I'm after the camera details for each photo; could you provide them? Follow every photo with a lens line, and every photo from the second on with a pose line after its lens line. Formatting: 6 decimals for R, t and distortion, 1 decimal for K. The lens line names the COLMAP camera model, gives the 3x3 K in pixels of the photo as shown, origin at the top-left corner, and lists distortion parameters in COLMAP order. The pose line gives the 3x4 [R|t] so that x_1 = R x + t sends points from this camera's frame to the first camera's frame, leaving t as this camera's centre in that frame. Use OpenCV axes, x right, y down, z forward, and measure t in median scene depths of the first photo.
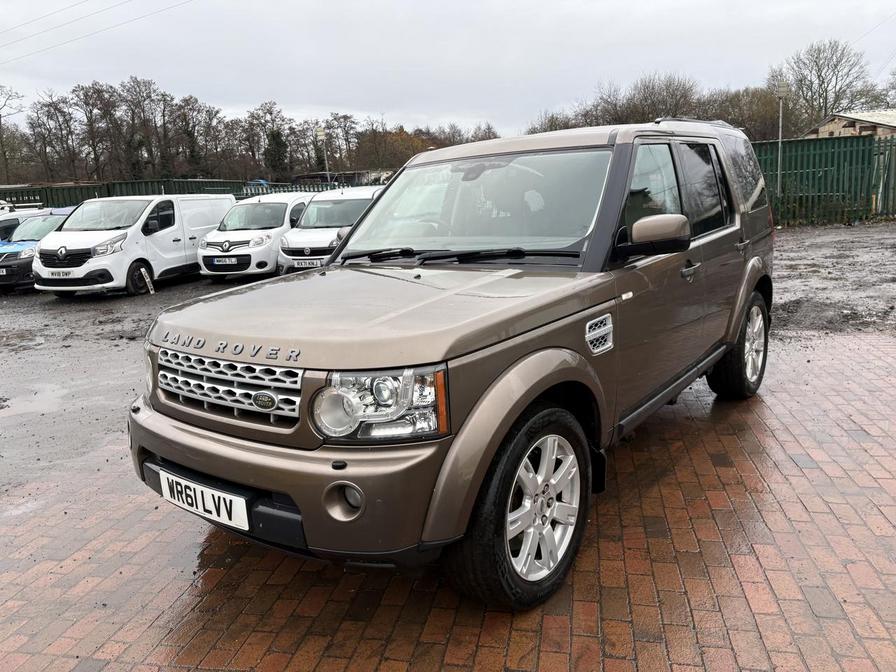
lens RADIAL K [[653.4, 0, 448.0], [0, 653.4, 336.0], [0, 0, 1]] dist [0.048057, -0.002568]
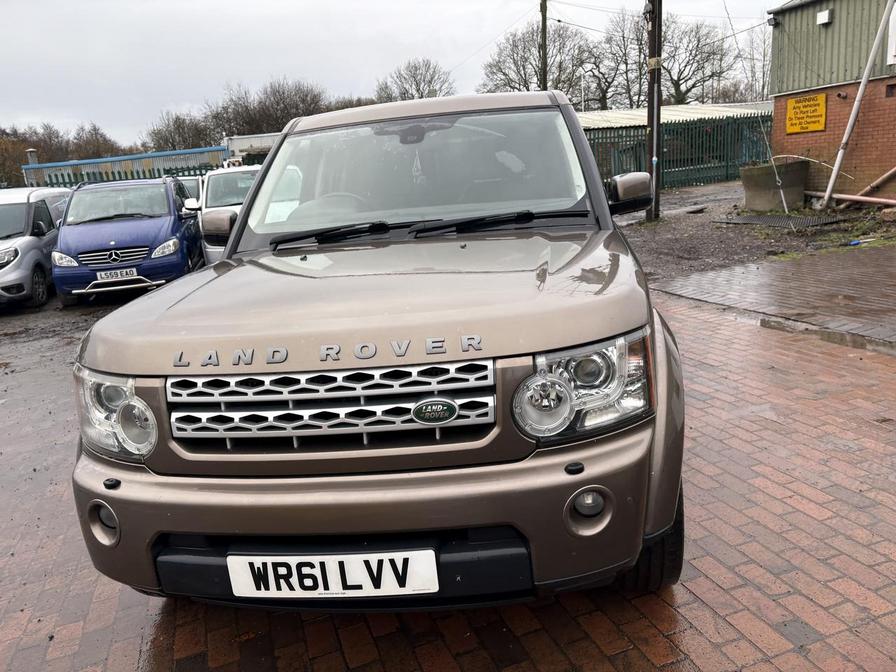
lens RADIAL K [[653.4, 0, 448.0], [0, 653.4, 336.0], [0, 0, 1]] dist [0.048057, -0.002568]
pose [[0.866883, -0.137179, 0.479265, -0.593379], [0.139780, 0.989714, 0.030454, -0.005689], [-0.478513, 0.040592, 0.877142, 0.338224]]
